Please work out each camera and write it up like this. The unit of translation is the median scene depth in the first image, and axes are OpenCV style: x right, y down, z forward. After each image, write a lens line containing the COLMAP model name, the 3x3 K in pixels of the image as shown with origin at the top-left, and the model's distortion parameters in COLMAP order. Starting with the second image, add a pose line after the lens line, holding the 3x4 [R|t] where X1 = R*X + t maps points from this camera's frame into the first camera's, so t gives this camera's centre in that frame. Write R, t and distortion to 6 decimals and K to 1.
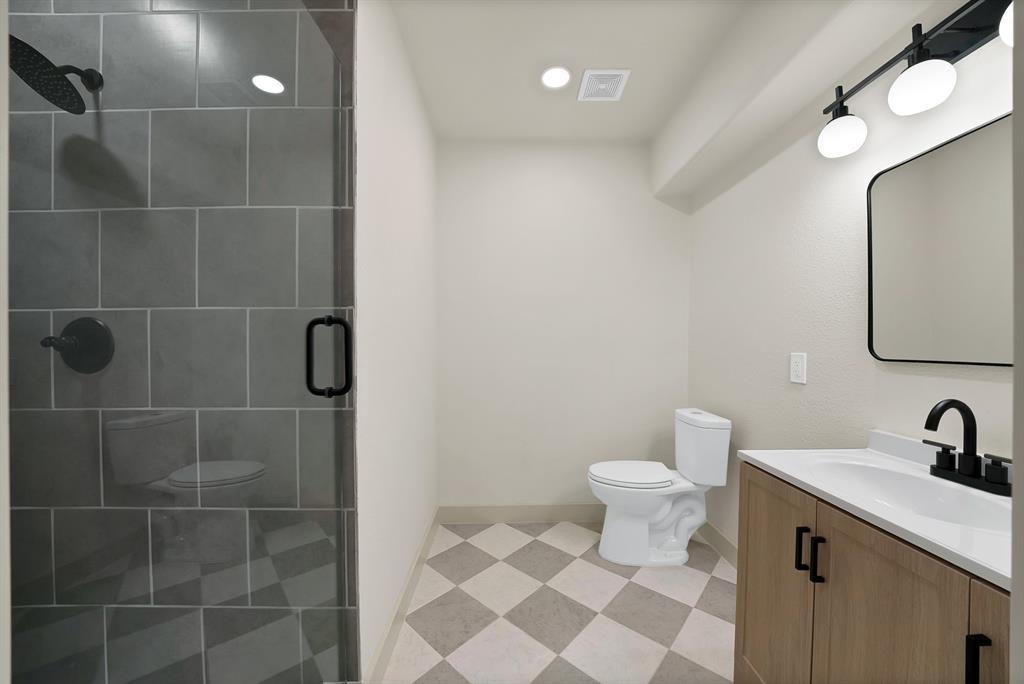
lens RADIAL K [[375.5, 0, 508.0], [0, 375.5, 341.2], [0, 0, 1]] dist [-0.018361, 0.001794]
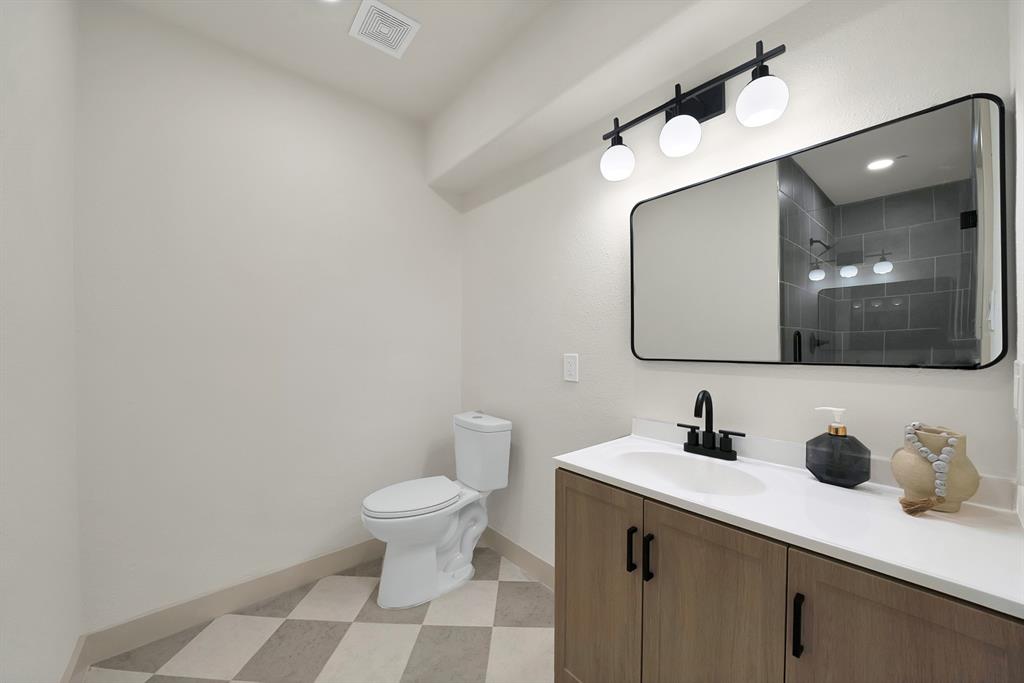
lens RADIAL K [[375.5, 0, 514.1], [0, 375.5, 343.9], [0, 0, 1]] dist [-0.018361, 0.001794]
pose [[0.767427, -0.005085, 0.641117, -0.063987], [0.002790, 0.999986, 0.004593, -0.004439], [-0.641131, -0.001736, 0.767430, 0.261154]]
